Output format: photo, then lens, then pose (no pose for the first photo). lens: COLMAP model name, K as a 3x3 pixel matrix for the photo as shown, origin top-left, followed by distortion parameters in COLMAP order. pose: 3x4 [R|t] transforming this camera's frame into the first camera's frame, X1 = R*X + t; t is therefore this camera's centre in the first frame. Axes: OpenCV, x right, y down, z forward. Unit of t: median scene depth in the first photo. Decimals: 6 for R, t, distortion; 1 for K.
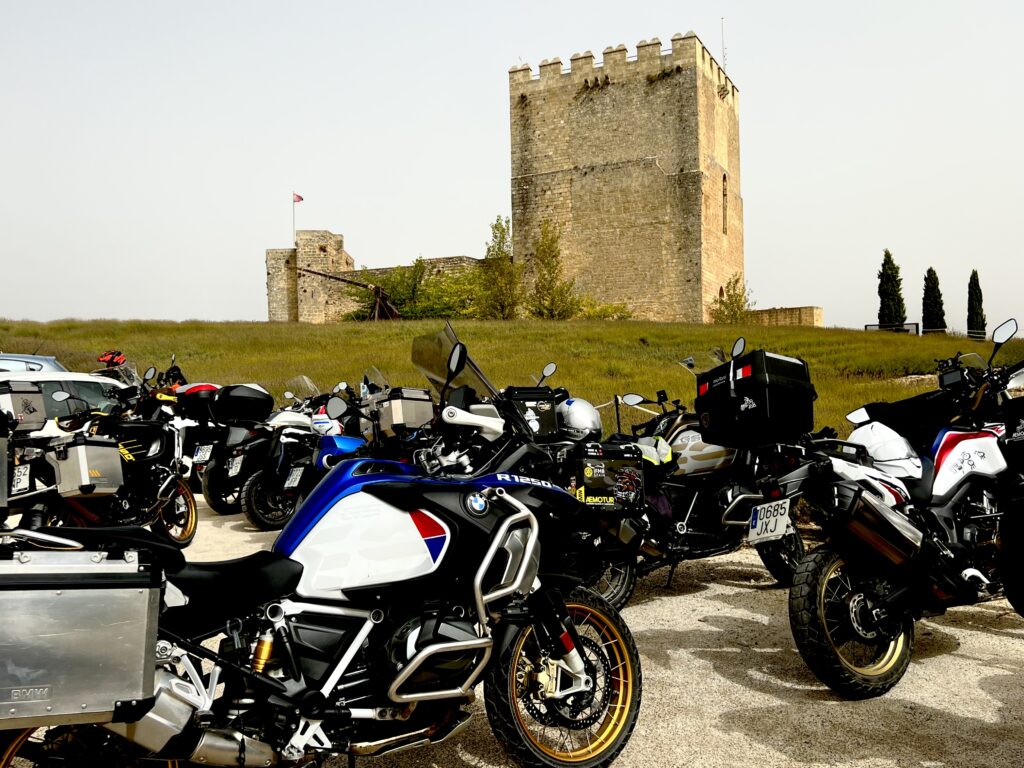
lens RADIAL K [[965.8, 0, 512.0], [0, 965.8, 384.0], [0, 0, 1]] dist [0.248332, -0.815907]
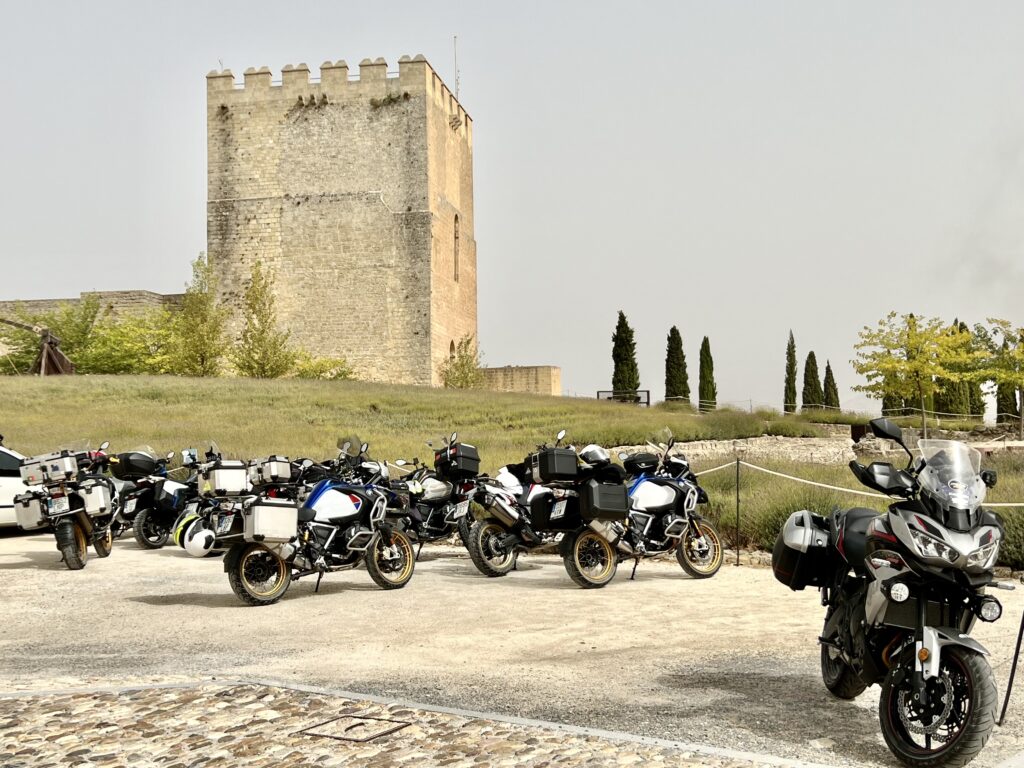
lens RADIAL K [[1267.9, 0, 512.0], [0, 1267.9, 384.0], [0, 0, 1]] dist [0.080588, -0.021042]
pose [[0.966708, 0.024133, 0.254742, -0.025440], [-0.011047, 0.998550, -0.052678, -0.000794], [-0.255644, 0.048110, 0.965573, -0.123581]]
